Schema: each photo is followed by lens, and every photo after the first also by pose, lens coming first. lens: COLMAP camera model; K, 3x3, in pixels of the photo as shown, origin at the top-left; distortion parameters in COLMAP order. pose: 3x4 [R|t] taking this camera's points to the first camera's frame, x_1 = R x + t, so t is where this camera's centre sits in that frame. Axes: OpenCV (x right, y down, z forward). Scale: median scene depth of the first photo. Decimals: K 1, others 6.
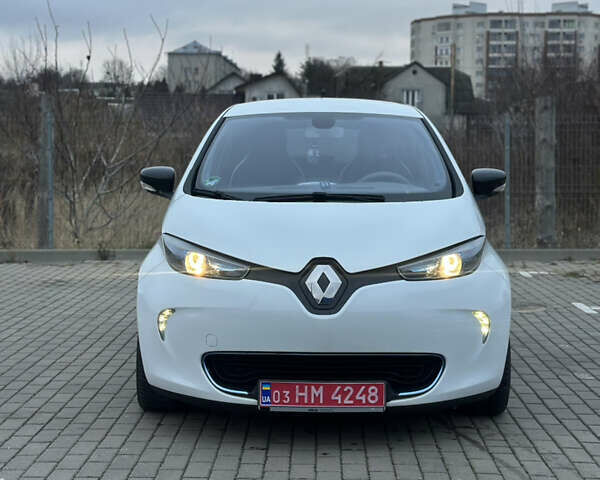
lens RADIAL K [[1111.8, 0, 301.7], [0, 1111.8, 240.6], [0, 0, 1]] dist [0.117492, 0.000000]
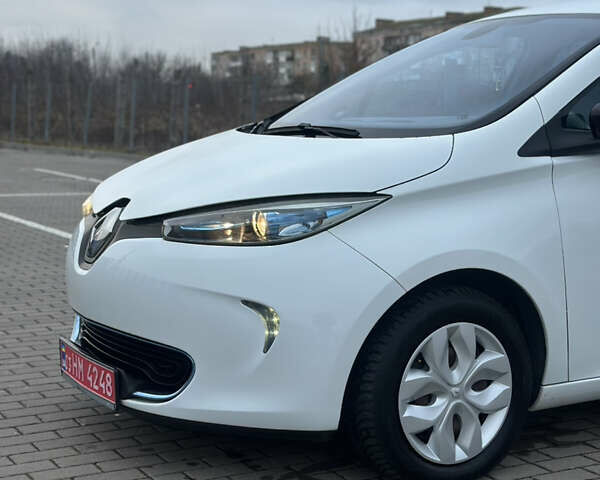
lens RADIAL K [[1111.8, 0, 299.2], [0, 1111.8, 242.5], [0, 0, 1]] dist [0.117492, 0.000000]
pose [[0.508400, 0.102416, -0.855009, 0.752551], [-0.081453, 0.994170, 0.070652, -0.019340], [0.857260, 0.033724, 0.513778, 0.716129]]
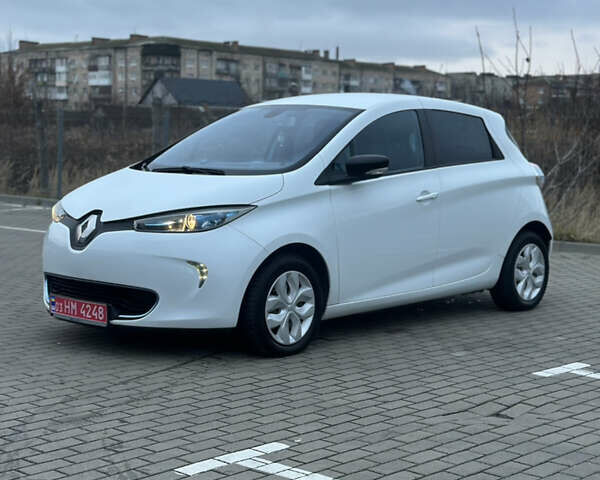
lens RADIAL K [[1111.8, 0, 297.2], [0, 1111.8, 239.6], [0, 0, 1]] dist [0.117492, 0.000000]
pose [[0.748744, 0.070219, -0.659129, 1.108381], [-0.073298, 0.997046, 0.022955, 0.002306], [0.658794, 0.031126, 0.751679, 0.144427]]
